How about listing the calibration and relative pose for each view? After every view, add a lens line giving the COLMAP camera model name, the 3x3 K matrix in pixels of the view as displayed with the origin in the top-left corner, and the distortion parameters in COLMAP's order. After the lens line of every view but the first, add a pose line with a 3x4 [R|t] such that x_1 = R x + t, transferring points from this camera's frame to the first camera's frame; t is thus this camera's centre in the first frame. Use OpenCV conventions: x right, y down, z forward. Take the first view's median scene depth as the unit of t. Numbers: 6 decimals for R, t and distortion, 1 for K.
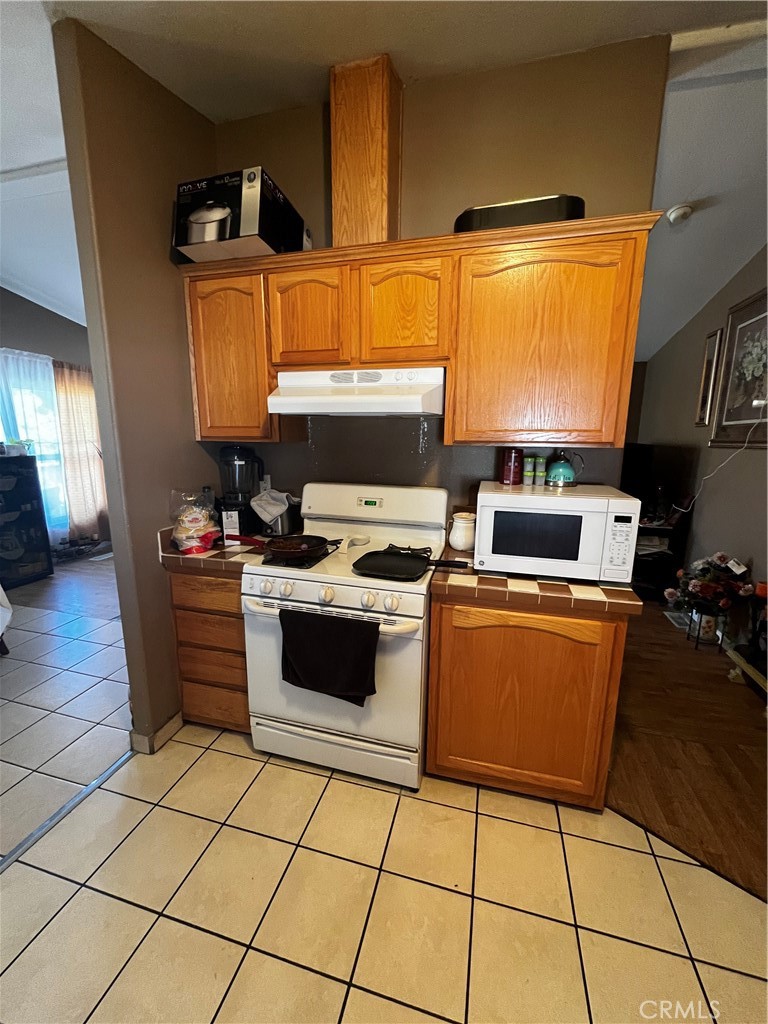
lens RADIAL K [[415.7, 0, 384.2], [0, 415.7, 508.2], [0, 0, 1]] dist [-0.000579, 0.000231]
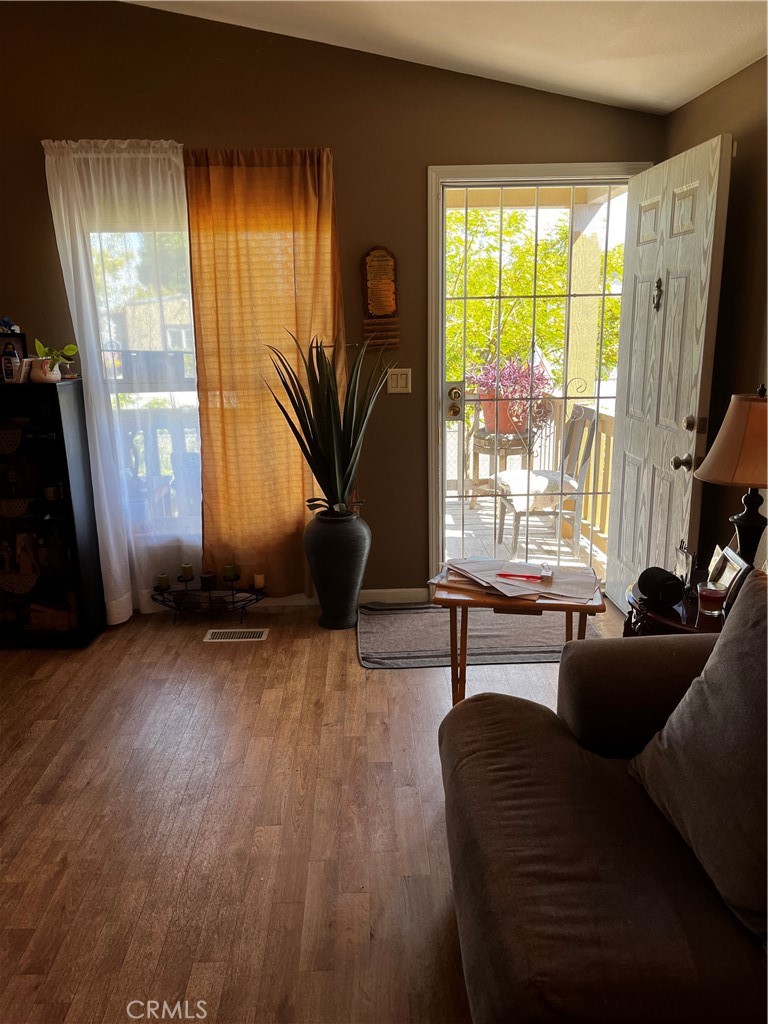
lens RADIAL K [[786.0, 0, 385.5], [0, 786.0, 516.5], [0, 0, 1]] dist [0.016264, -0.001407]
pose [[0.289094, 0.229664, -0.929343, 0.072426], [-0.155714, 0.969148, 0.191062, -0.193533], [0.944552, 0.089477, 0.315937, 1.020207]]
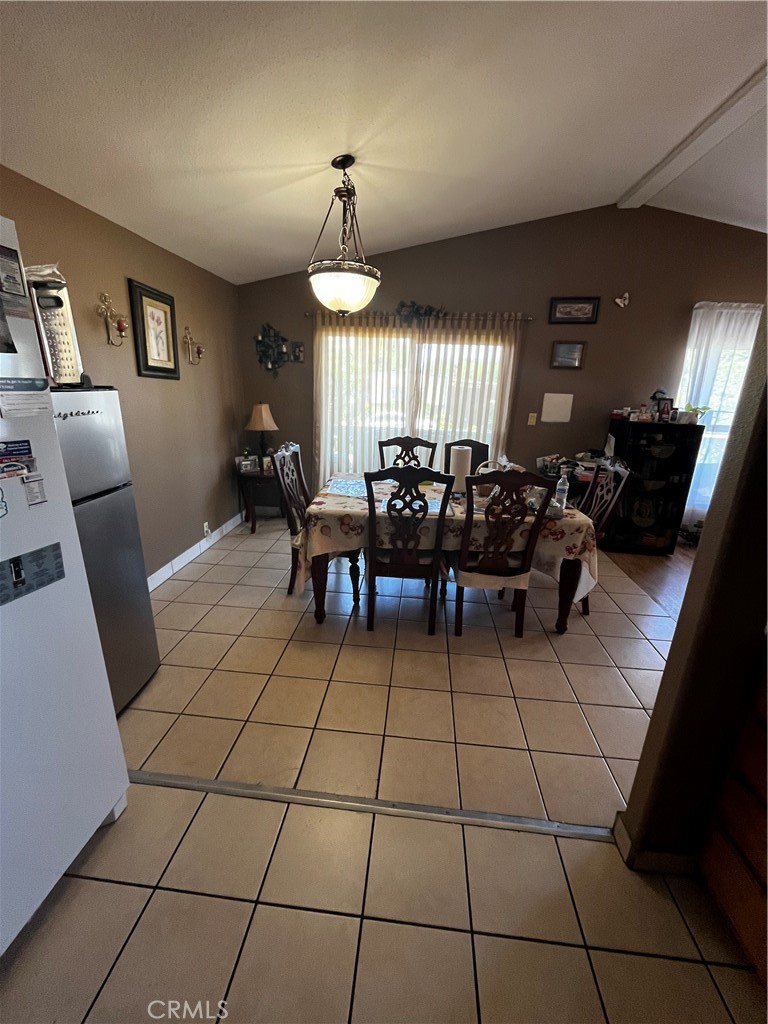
lens RADIAL K [[415.7, 0, 385.6], [0, 415.7, 505.7], [0, 0, 1]] dist [-0.000579, 0.000231]
pose [[0.171780, 0.284829, -0.943061, -0.065852], [-0.214475, 0.945141, 0.246391, -0.034888], [0.961505, 0.159938, 0.223445, 0.163423]]
